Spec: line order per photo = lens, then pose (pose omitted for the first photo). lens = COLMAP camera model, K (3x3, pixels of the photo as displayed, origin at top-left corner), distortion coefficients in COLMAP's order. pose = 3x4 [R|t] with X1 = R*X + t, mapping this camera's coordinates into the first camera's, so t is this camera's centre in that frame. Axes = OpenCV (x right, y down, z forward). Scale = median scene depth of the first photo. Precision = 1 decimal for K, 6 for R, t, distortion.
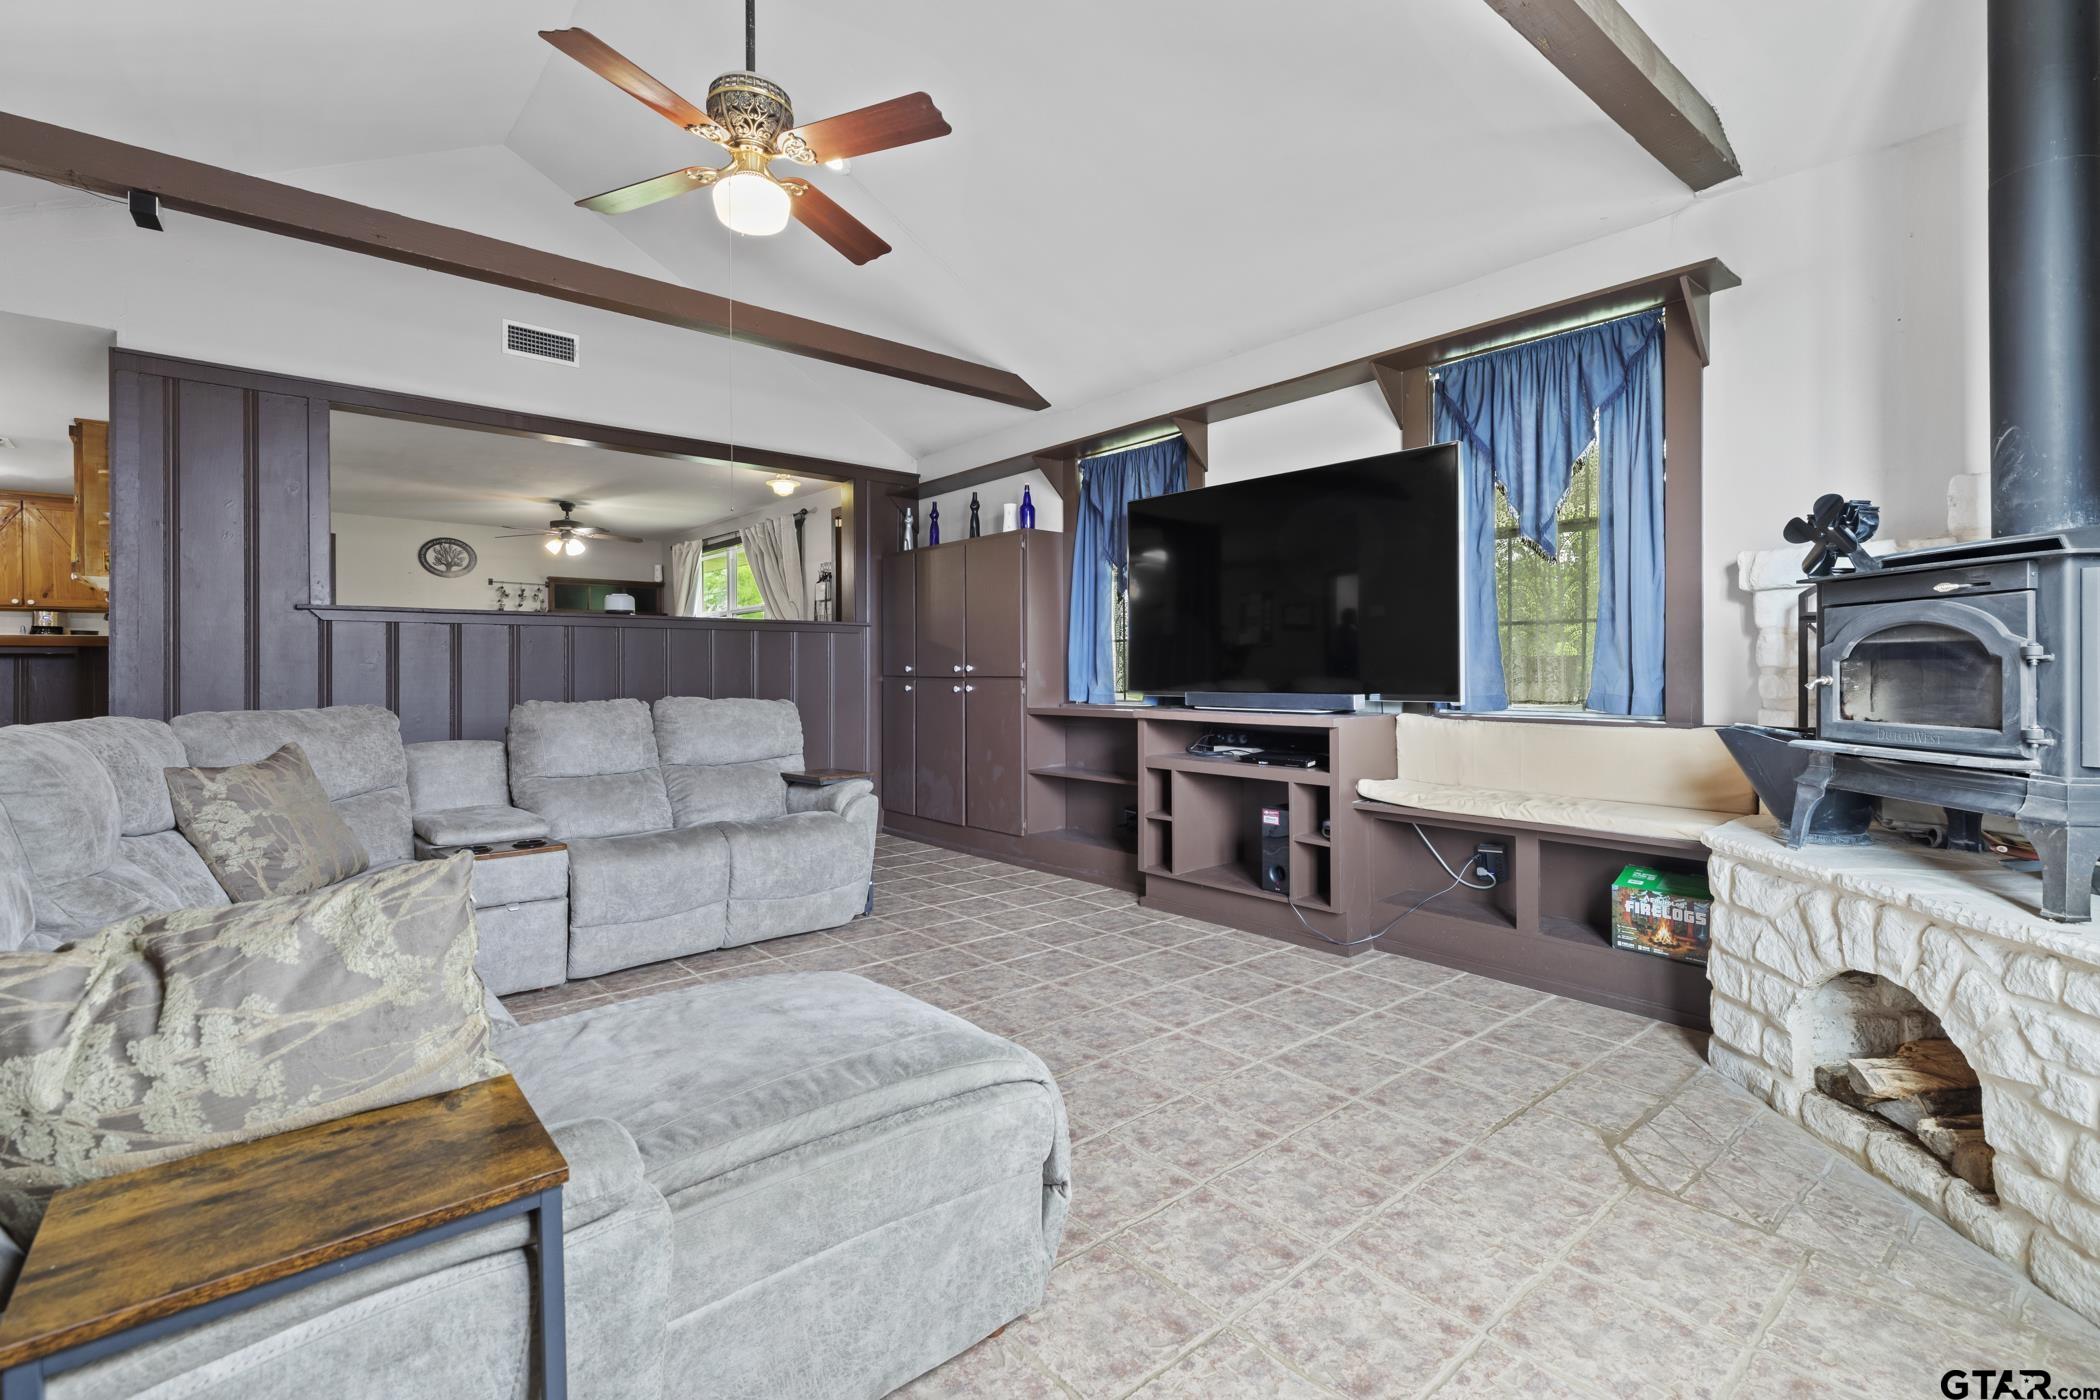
lens RADIAL K [[940.6, 0, 1041.4], [0, 940.6, 668.2], [0, 0, 1]] dist [0.004878, -0.000159]
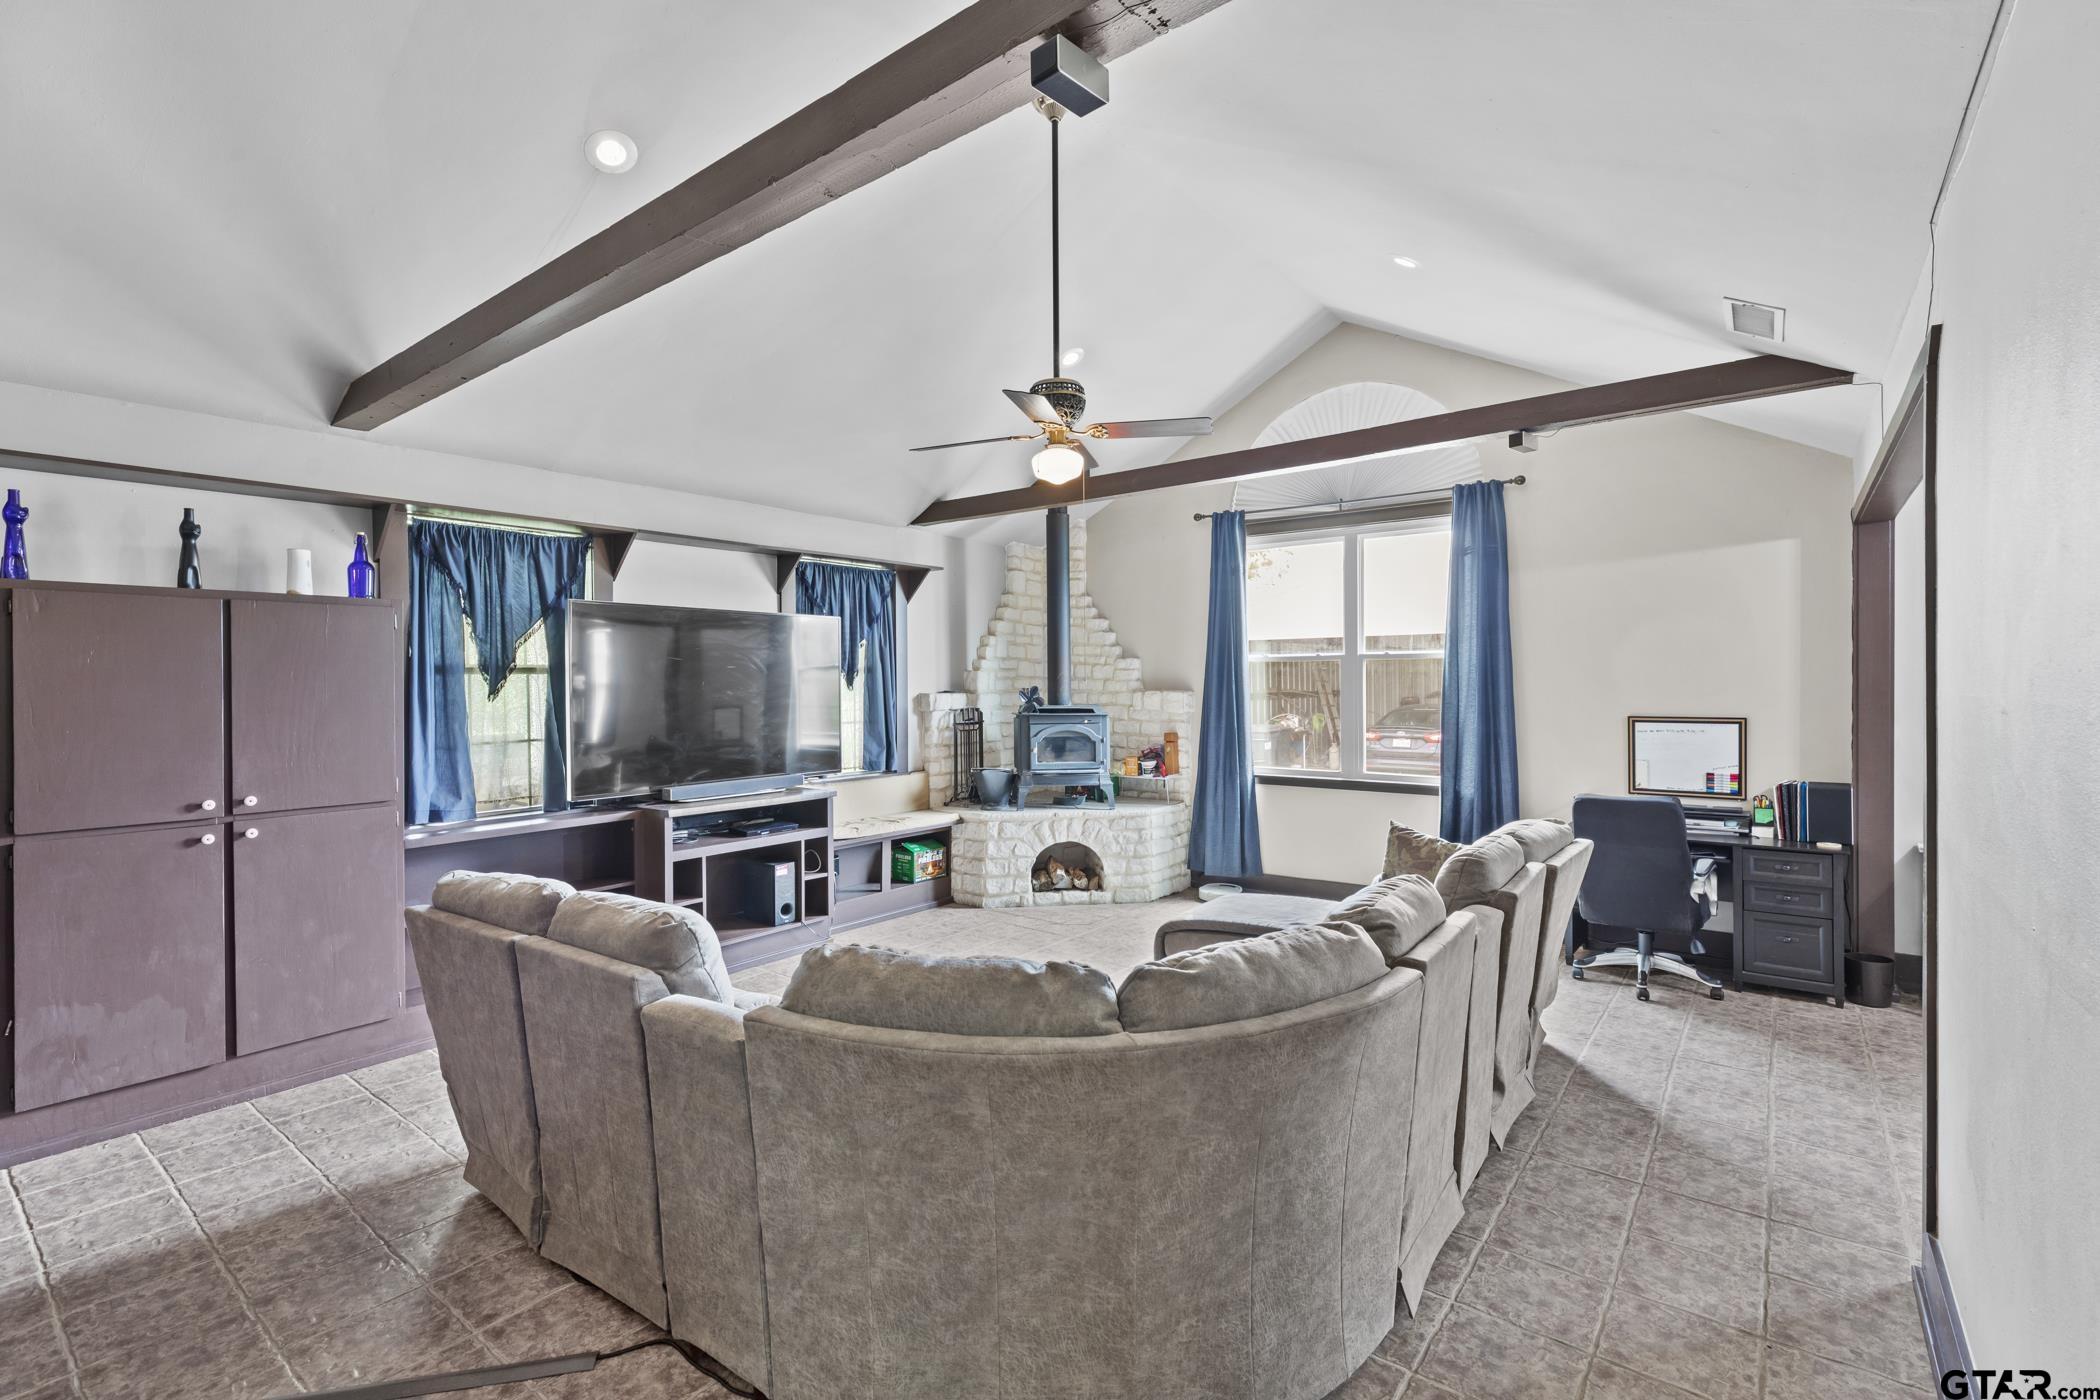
lens RADIAL K [[932.2, 0, 1050.0], [0, 932.2, 700.0], [0, 0, 1]] dist [0.000944, -0.000062]
pose [[-0.198604, -0.009797, 0.980031, -1.449708], [0.009550, 0.999883, 0.011931, -0.127541], [-0.980033, 0.011729, -0.198487, 1.111094]]
